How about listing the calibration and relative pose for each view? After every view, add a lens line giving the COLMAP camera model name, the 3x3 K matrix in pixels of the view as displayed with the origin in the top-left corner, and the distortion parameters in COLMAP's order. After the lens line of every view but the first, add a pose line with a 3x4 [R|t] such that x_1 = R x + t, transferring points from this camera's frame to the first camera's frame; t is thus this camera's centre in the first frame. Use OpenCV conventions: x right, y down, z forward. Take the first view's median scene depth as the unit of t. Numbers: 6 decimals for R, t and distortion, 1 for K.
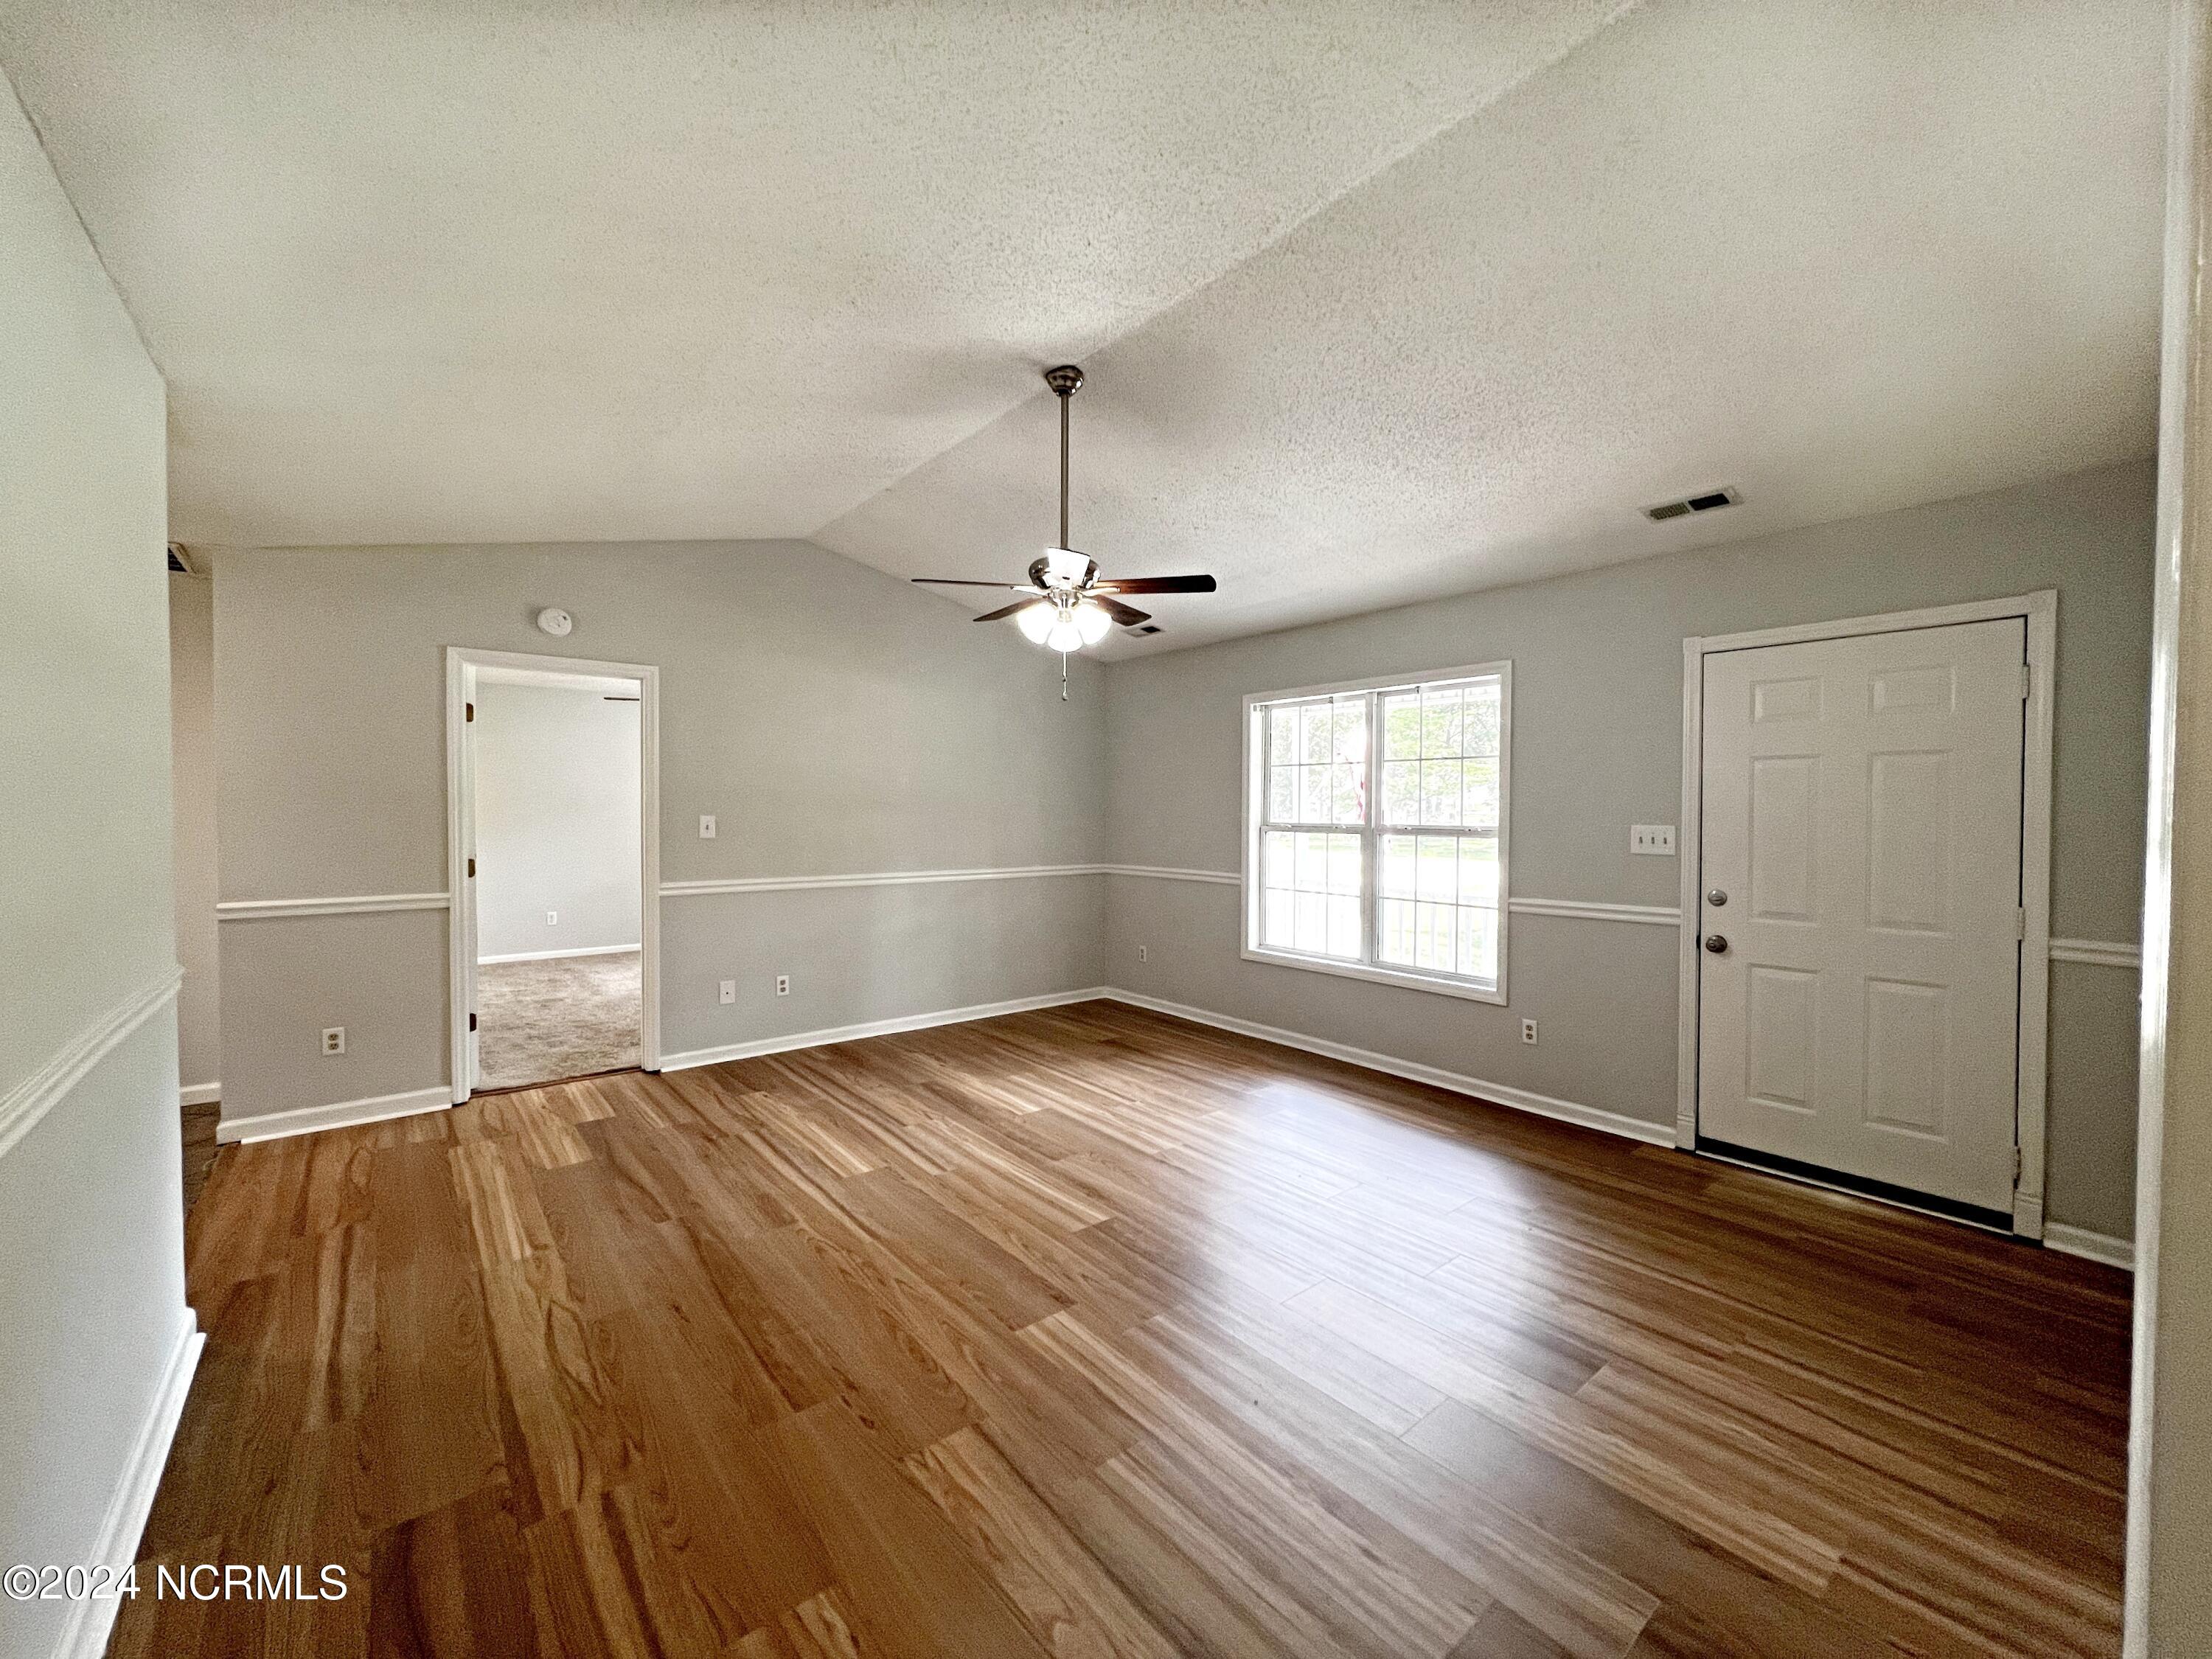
lens RADIAL K [[880.1, 0, 1105.0], [0, 880.1, 822.6], [0, 0, 1]] dist [0.000956, -0.000700]
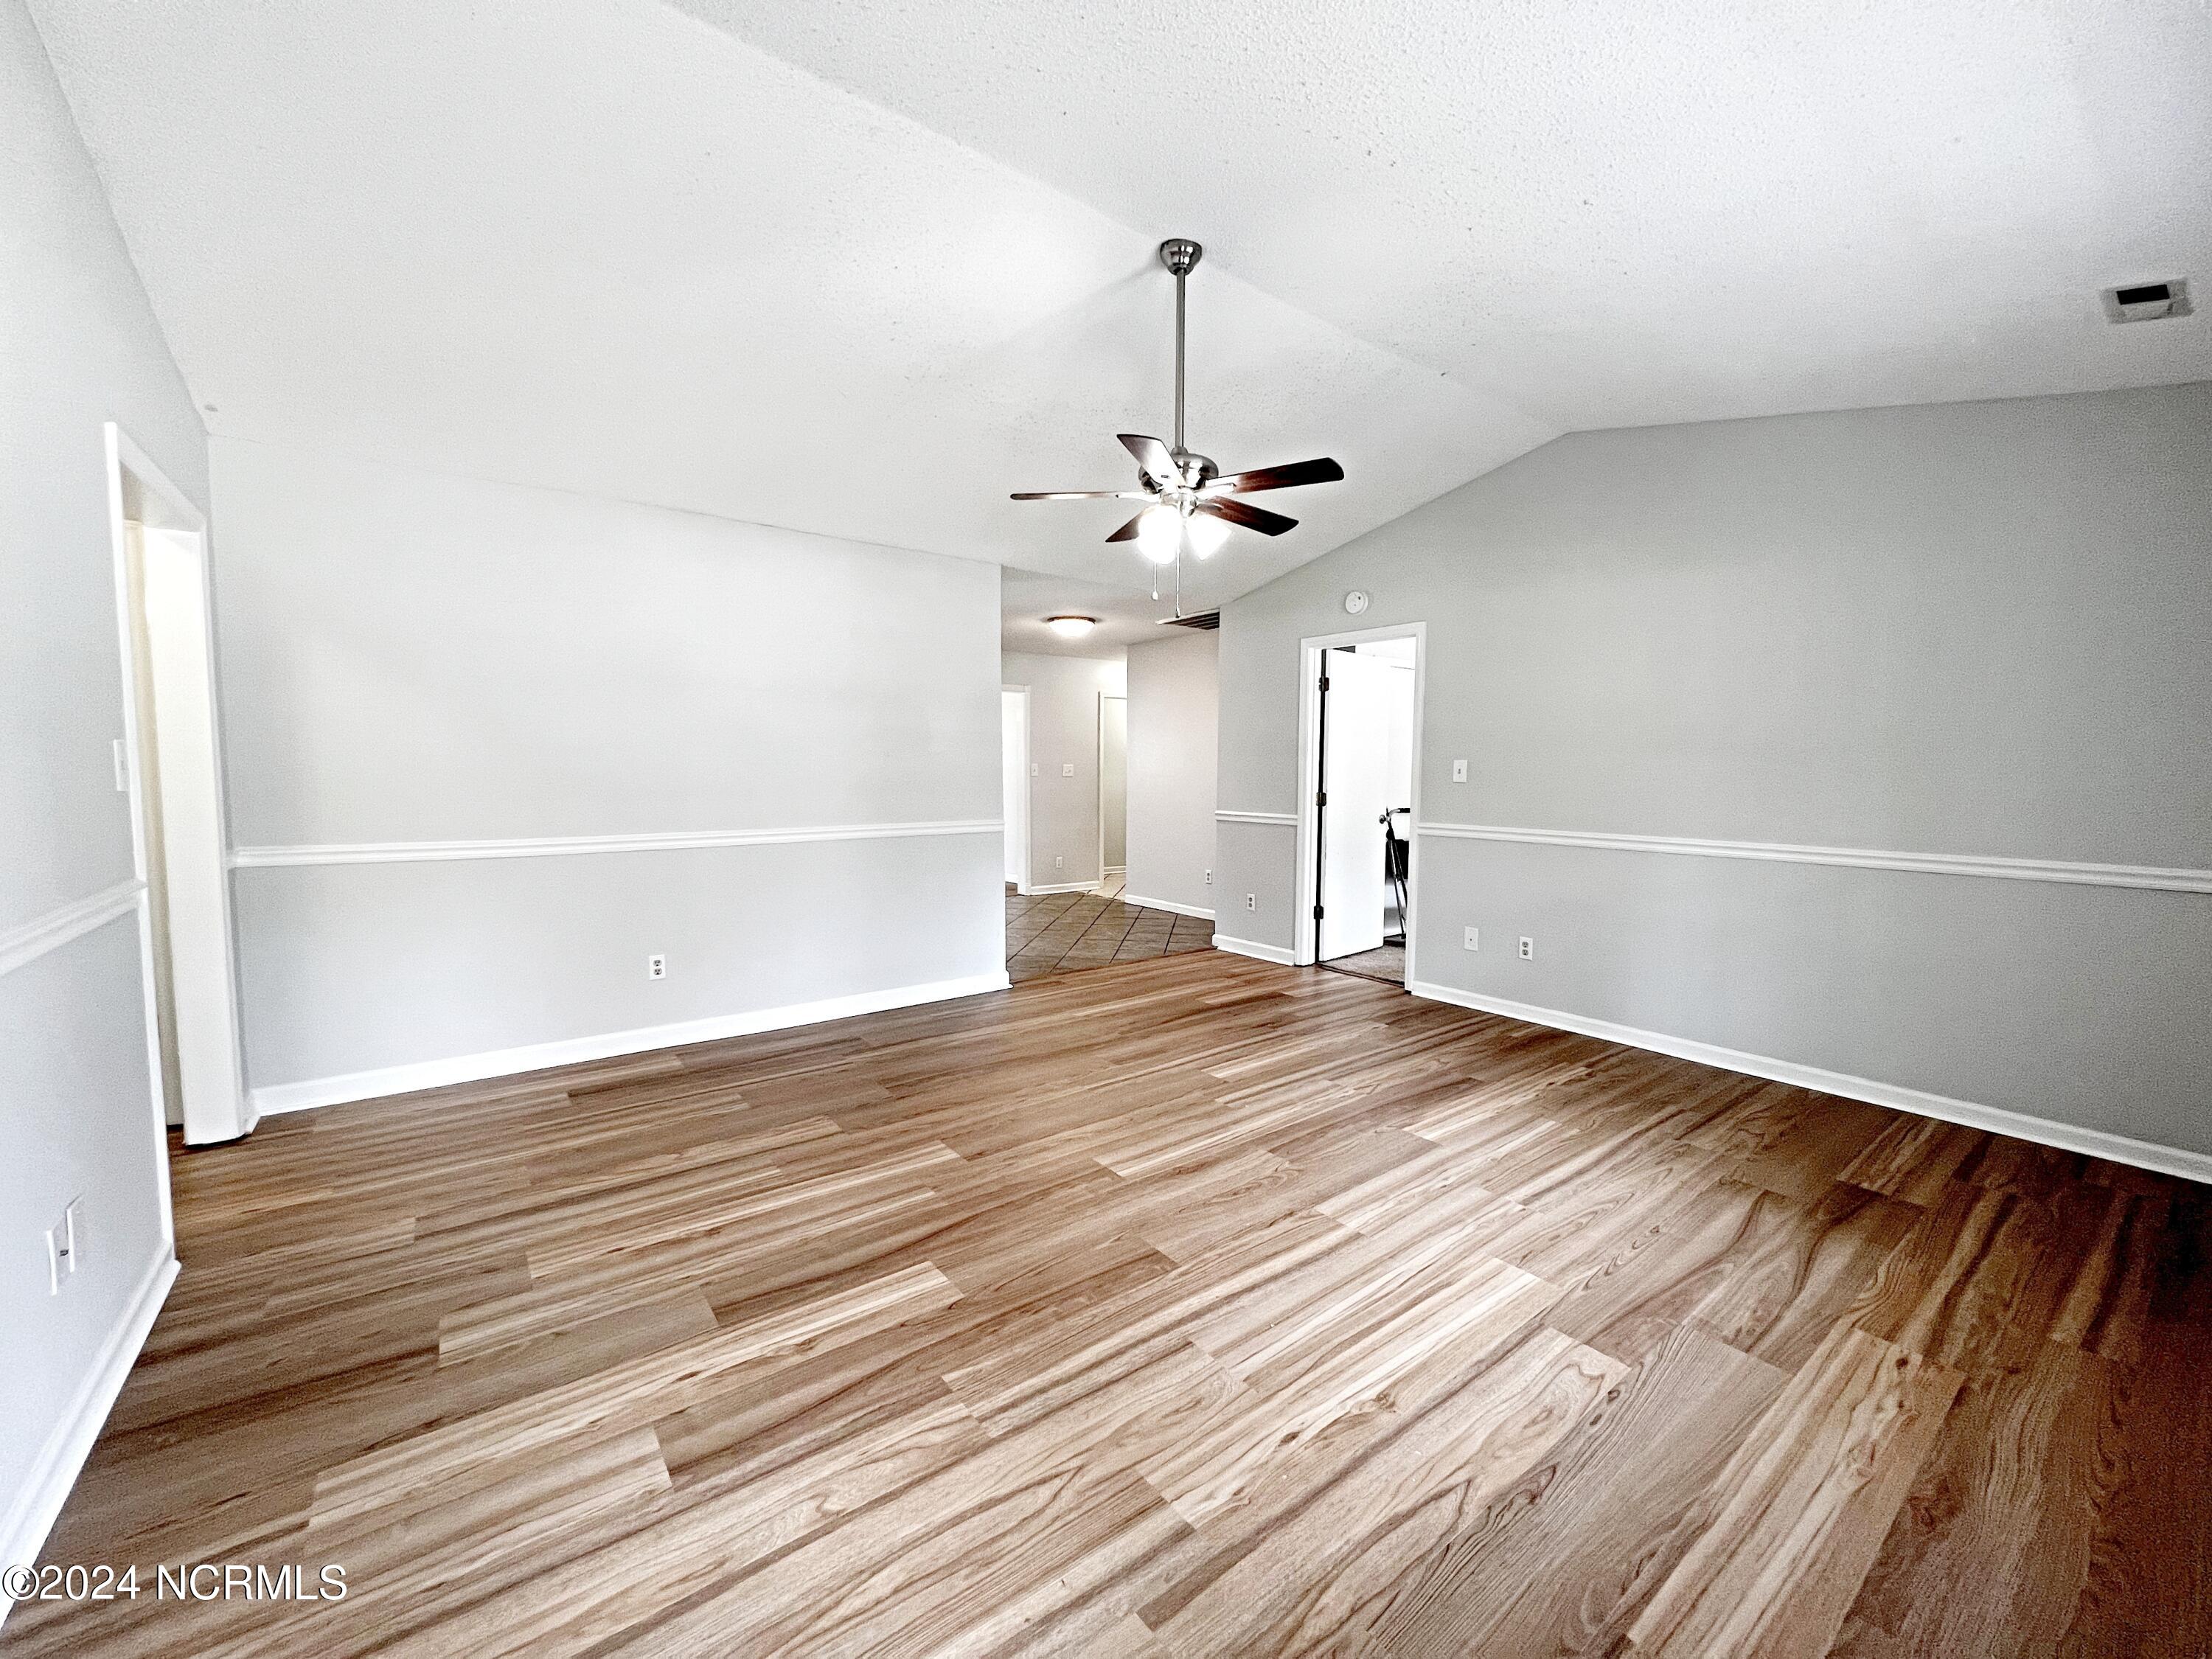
lens RADIAL K [[880.1, 0, 1109.8], [0, 880.1, 829.4], [0, 0, 1]] dist [0.000956, -0.000700]
pose [[-0.034706, 0.063317, -0.997390, 0.735540], [-0.019583, 0.997756, 0.064022, 0.018463], [0.999206, 0.021754, -0.033388, 0.812821]]
